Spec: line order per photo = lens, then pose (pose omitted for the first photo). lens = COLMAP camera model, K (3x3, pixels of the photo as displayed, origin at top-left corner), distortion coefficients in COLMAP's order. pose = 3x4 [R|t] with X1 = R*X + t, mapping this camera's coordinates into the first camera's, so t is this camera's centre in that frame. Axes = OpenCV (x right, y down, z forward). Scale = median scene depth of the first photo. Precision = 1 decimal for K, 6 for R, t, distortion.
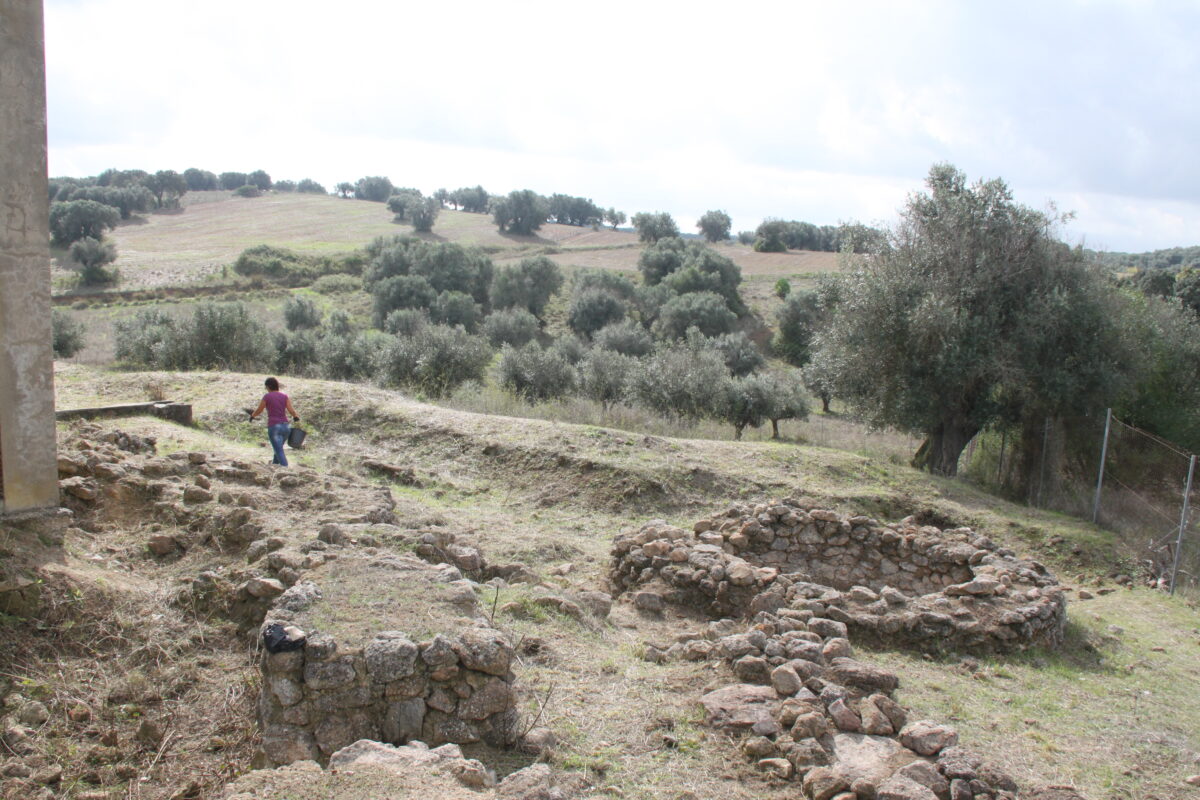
lens RADIAL K [[991.9, 0, 594.3], [0, 991.9, 396.9], [0, 0, 1]] dist [-0.189624, 0.150418]
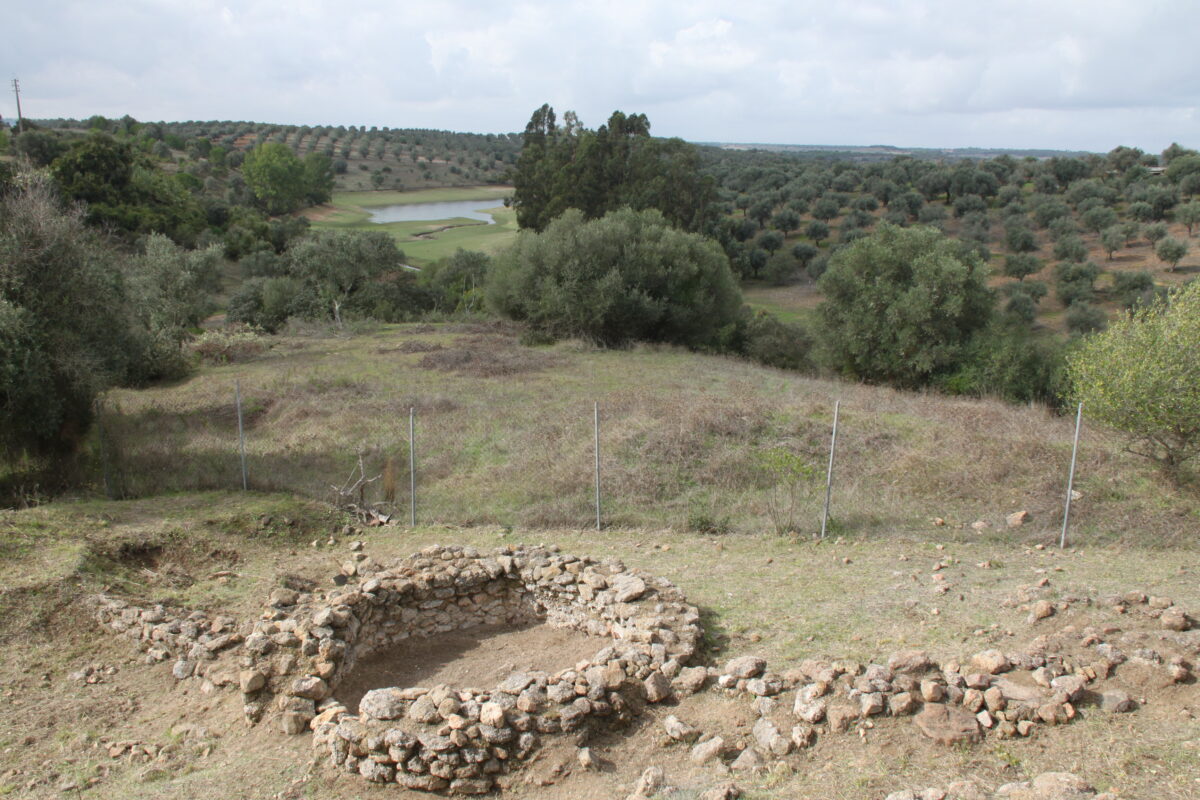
lens RADIAL K [[991.9, 0, 603.2], [0, 991.9, 405.7], [0, 0, 1]] dist [-0.189624, 0.150418]
pose [[0.152804, -0.283506, 0.946718, -0.532583], [0.121058, 0.956123, 0.266783, -0.261774], [-0.980814, 0.073842, 0.180420, 0.596681]]
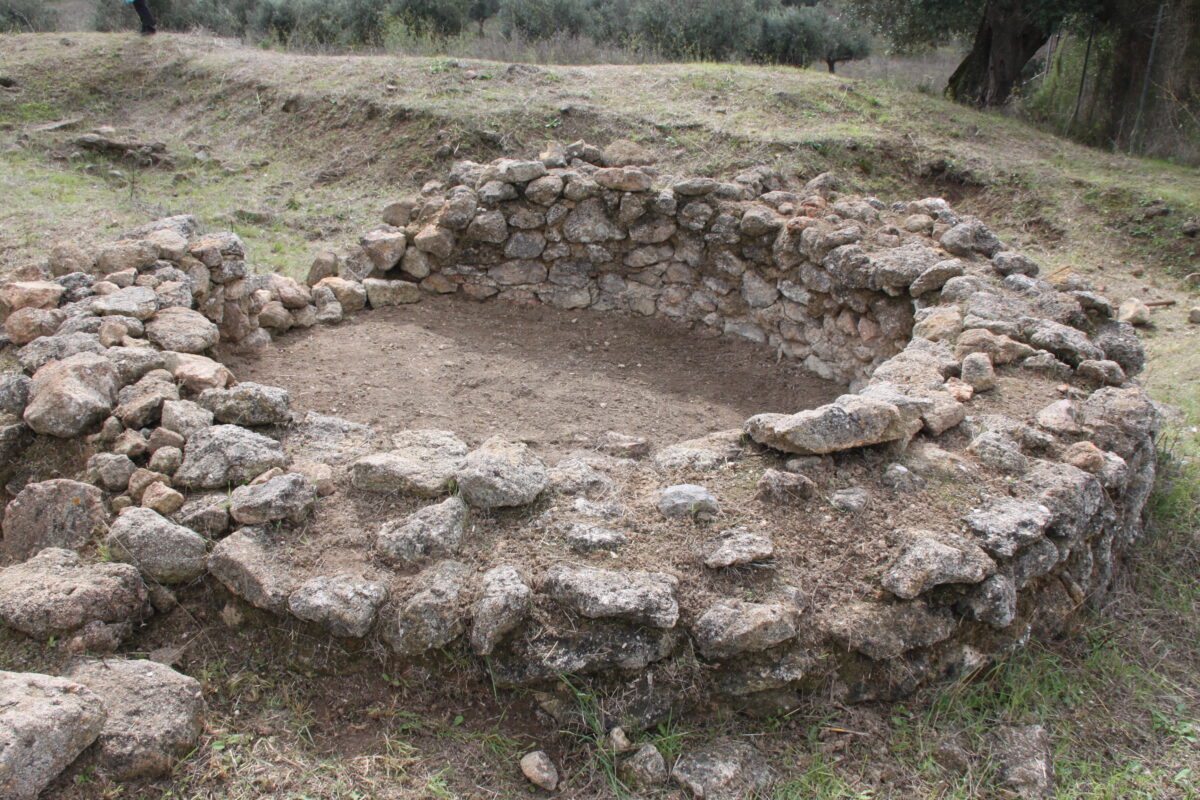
lens RADIAL K [[991.9, 0, 600.7], [0, 991.9, 408.1], [0, 0, 1]] dist [-0.189624, 0.150418]
pose [[0.995703, -0.034677, -0.085863, 0.261358], [0.061812, 0.939313, 0.337447, 0.066903], [0.068951, -0.341304, 0.937421, 0.537083]]
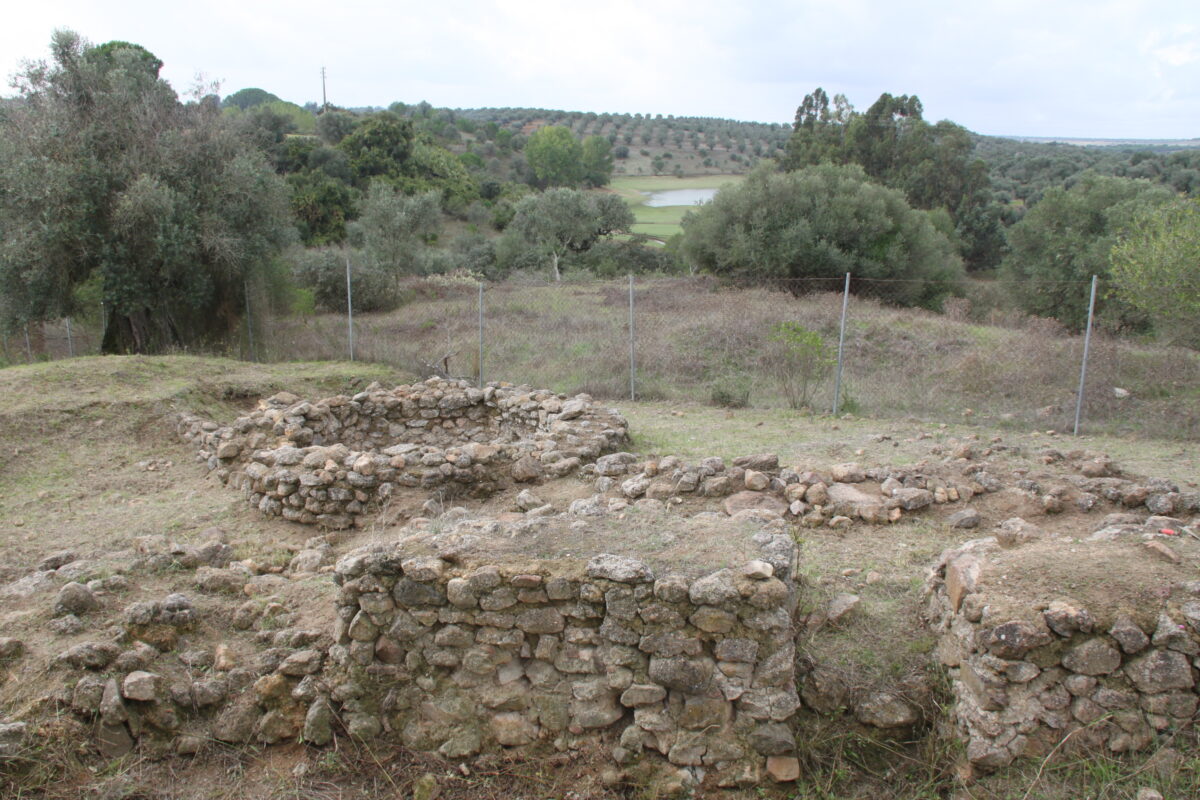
lens RADIAL K [[991.9, 0, 595.5], [0, 991.9, 402.3], [0, 0, 1]] dist [-0.189624, 0.150418]
pose [[0.423828, -0.272794, 0.863686, -0.544802], [0.130700, 0.962006, 0.239711, -0.090948], [-0.896263, 0.011287, 0.443379, 0.293267]]
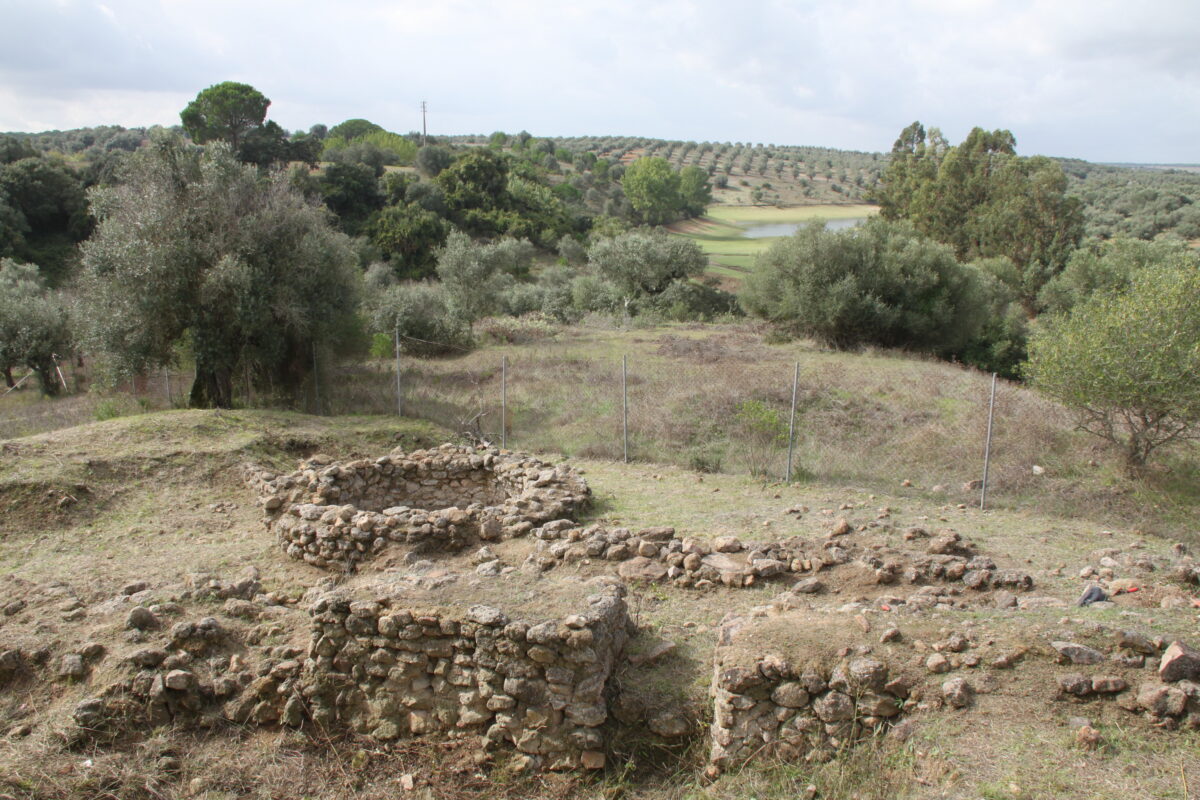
lens RADIAL K [[991.9, 0, 595.7], [0, 991.9, 402.6], [0, 0, 1]] dist [-0.189624, 0.150418]
pose [[0.510689, -0.239229, 0.825813, -0.650271], [0.131374, 0.970943, 0.200029, -0.174090], [-0.849669, 0.006338, 0.527278, 0.061013]]
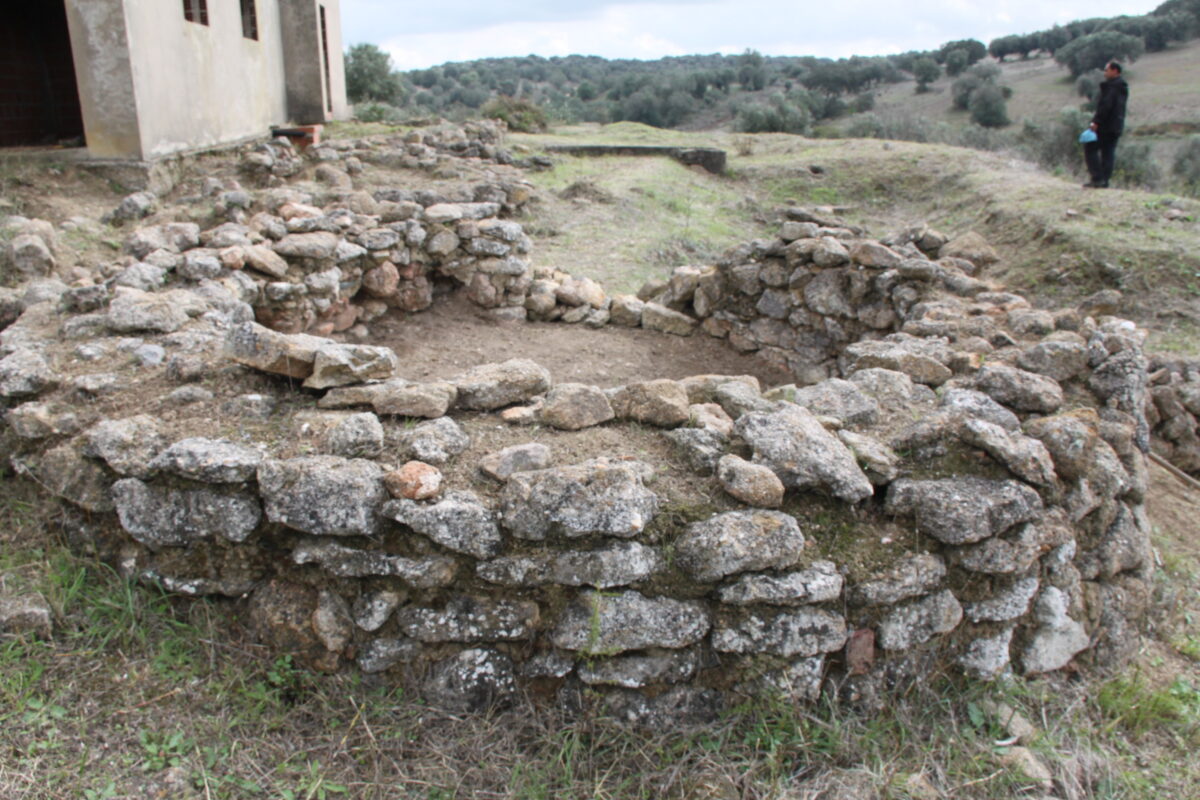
lens RADIAL K [[991.9, 0, 609.4], [0, 991.9, 394.6], [0, 0, 1]] dist [-0.189624, 0.150418]
pose [[0.537779, 0.194900, -0.820249, 0.521822], [-0.069304, 0.979839, 0.187383, 0.111057], [0.840233, -0.043924, 0.540444, 0.690239]]
